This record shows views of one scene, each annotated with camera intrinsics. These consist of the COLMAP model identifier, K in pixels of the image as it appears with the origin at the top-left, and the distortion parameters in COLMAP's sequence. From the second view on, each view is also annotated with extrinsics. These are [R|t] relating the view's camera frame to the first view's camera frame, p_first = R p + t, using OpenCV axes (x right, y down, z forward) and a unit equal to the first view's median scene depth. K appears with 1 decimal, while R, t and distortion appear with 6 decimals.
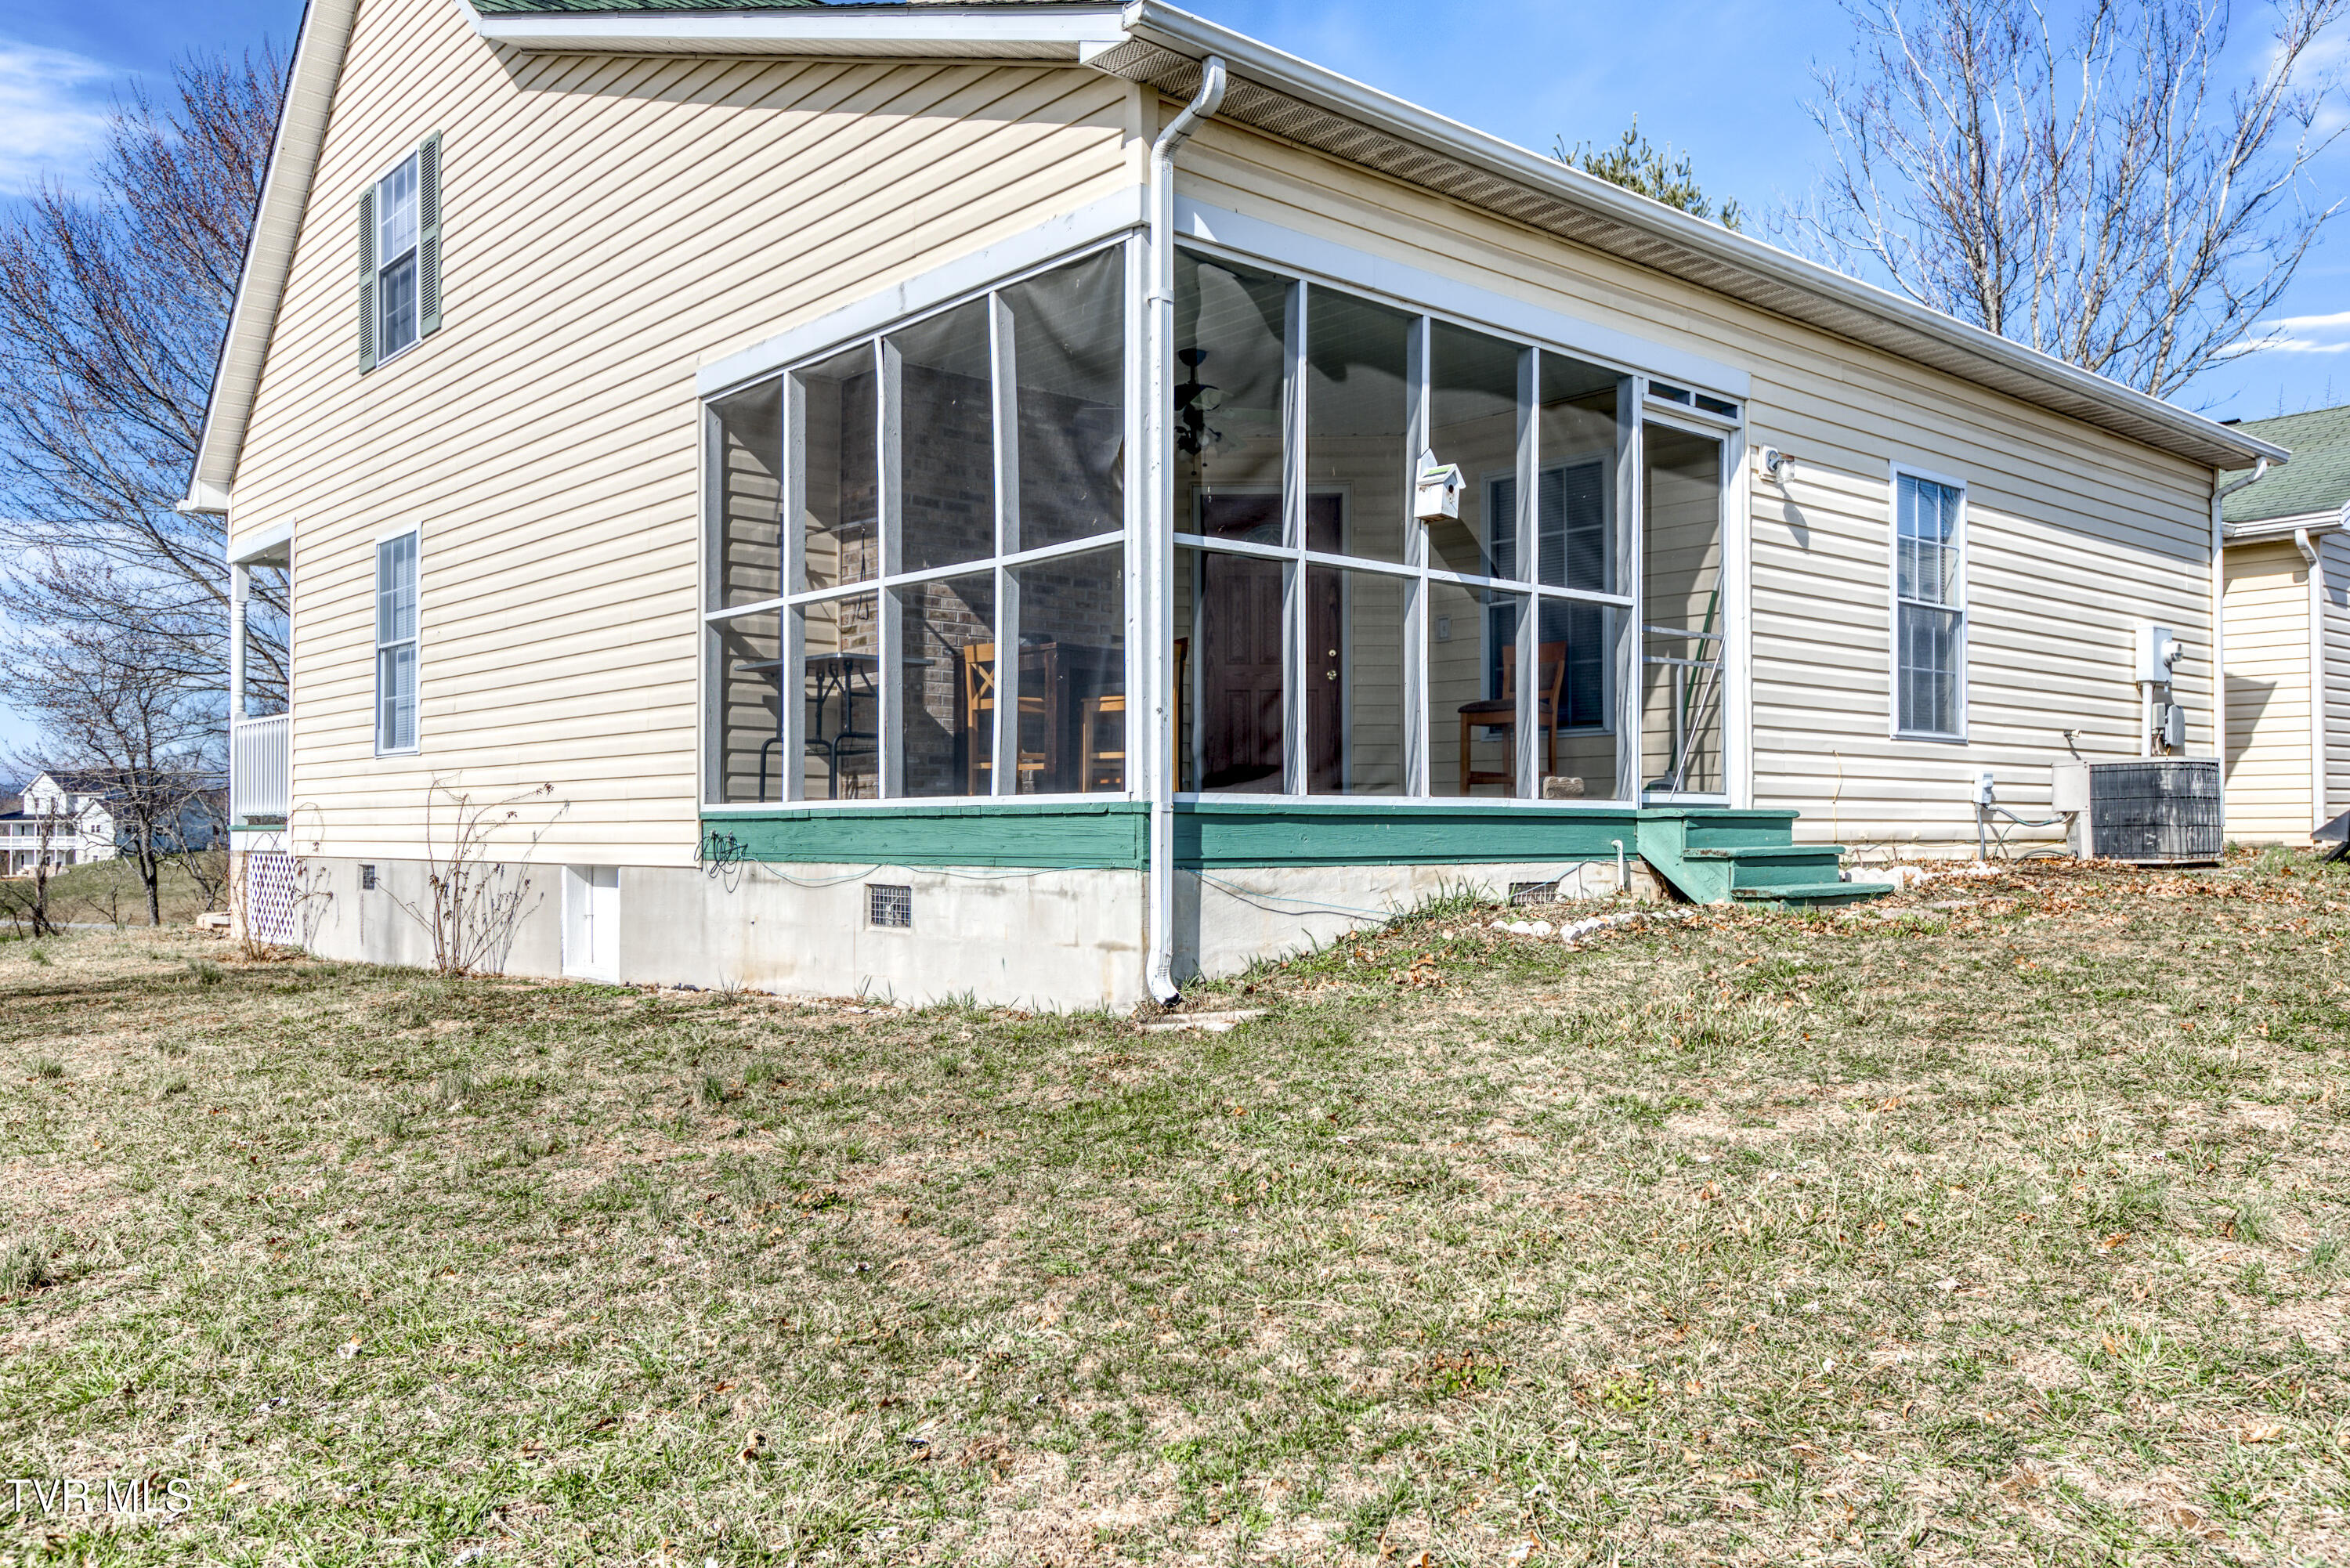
lens RADIAL K [[1794.3, 0, 1182.7], [0, 1794.3, 785.0], [0, 0, 1]] dist [0.032788, 0.000697]
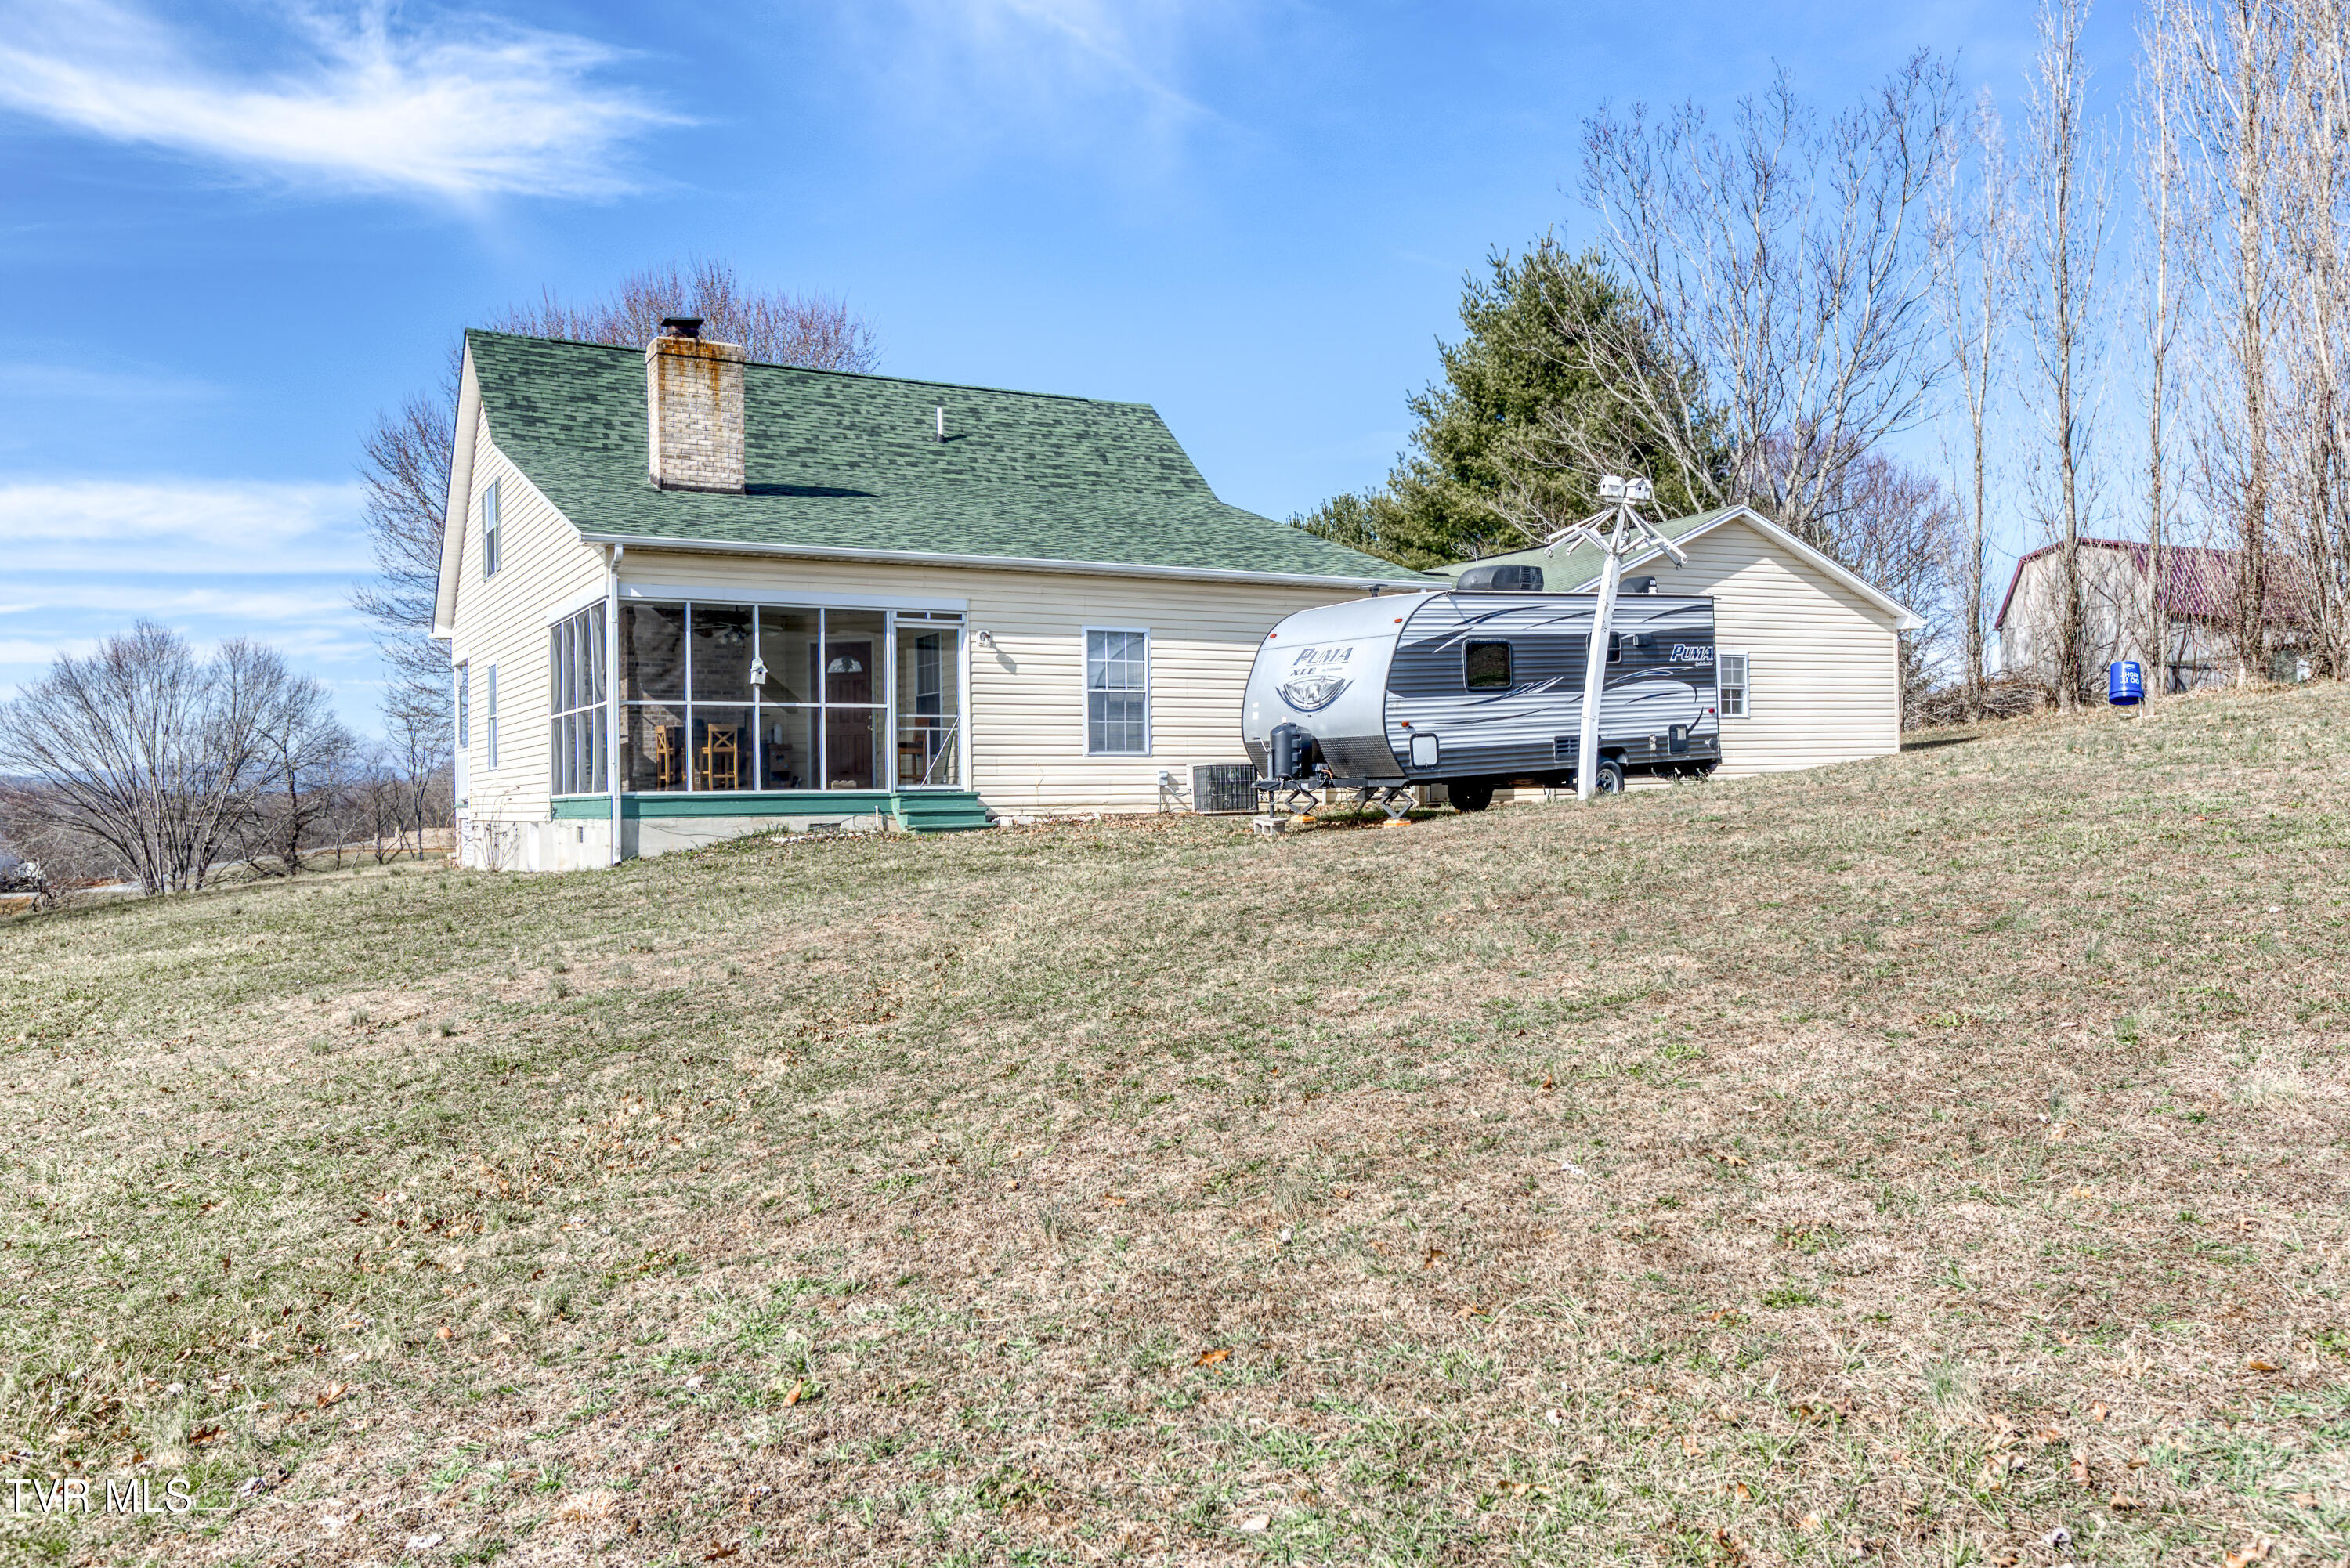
lens RADIAL K [[1794.3, 0, 1167.9], [0, 1794.3, 789.2], [0, 0, 1]] dist [0.032788, 0.000697]
pose [[0.975007, -0.013421, -0.221770, 1.156677], [0.017941, 0.999670, 0.018383, -0.029477], [0.221451, -0.021902, 0.974926, -1.261964]]
